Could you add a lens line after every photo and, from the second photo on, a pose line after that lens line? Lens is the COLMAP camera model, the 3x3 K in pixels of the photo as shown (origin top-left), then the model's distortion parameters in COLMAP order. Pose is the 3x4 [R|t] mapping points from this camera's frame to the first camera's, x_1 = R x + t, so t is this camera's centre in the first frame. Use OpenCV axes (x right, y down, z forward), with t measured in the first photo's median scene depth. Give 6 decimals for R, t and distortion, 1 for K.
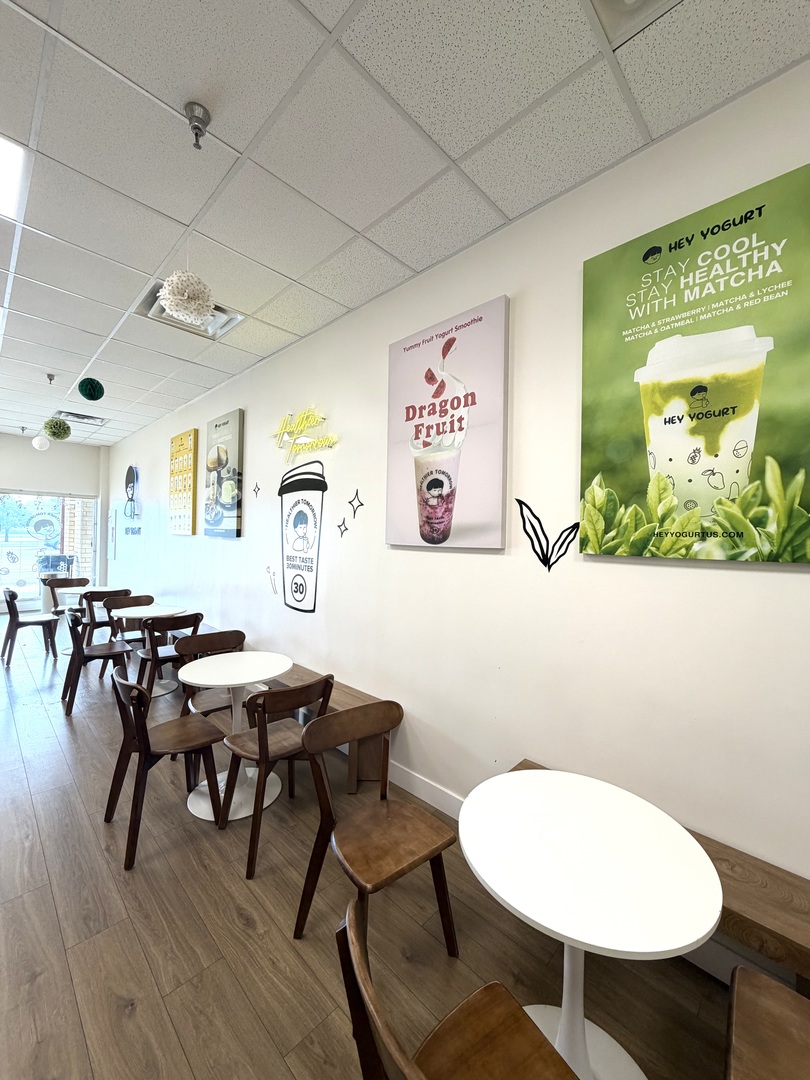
lens RADIAL K [[429.1, 0, 406.4], [0, 429.1, 537.0], [0, 0, 1]] dist [0.001454, 0.000053]
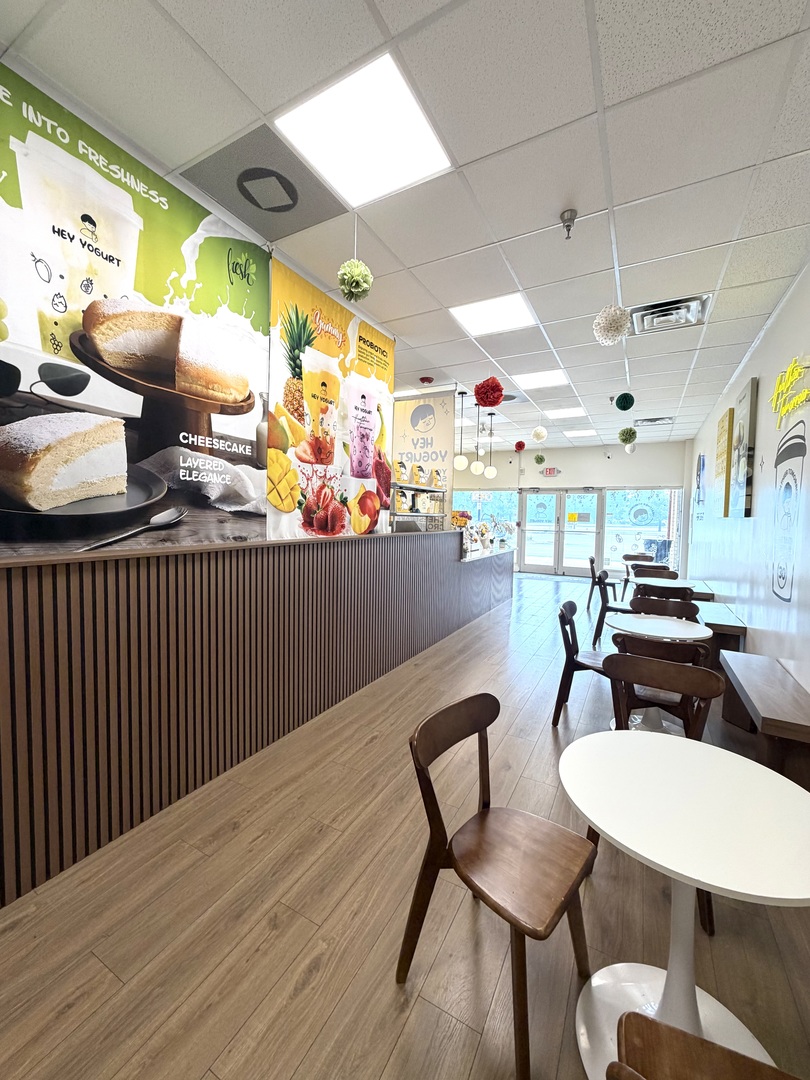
lens RADIAL K [[429.1, 0, 406.4], [0, 429.1, 537.0], [0, 0, 1]] dist [0.001454, 0.000053]
pose [[0.271944, 0.031180, -0.961808, 0.372141], [-0.014524, 0.999494, 0.028295, 0.034053], [0.962203, 0.006275, 0.272259, 0.037875]]
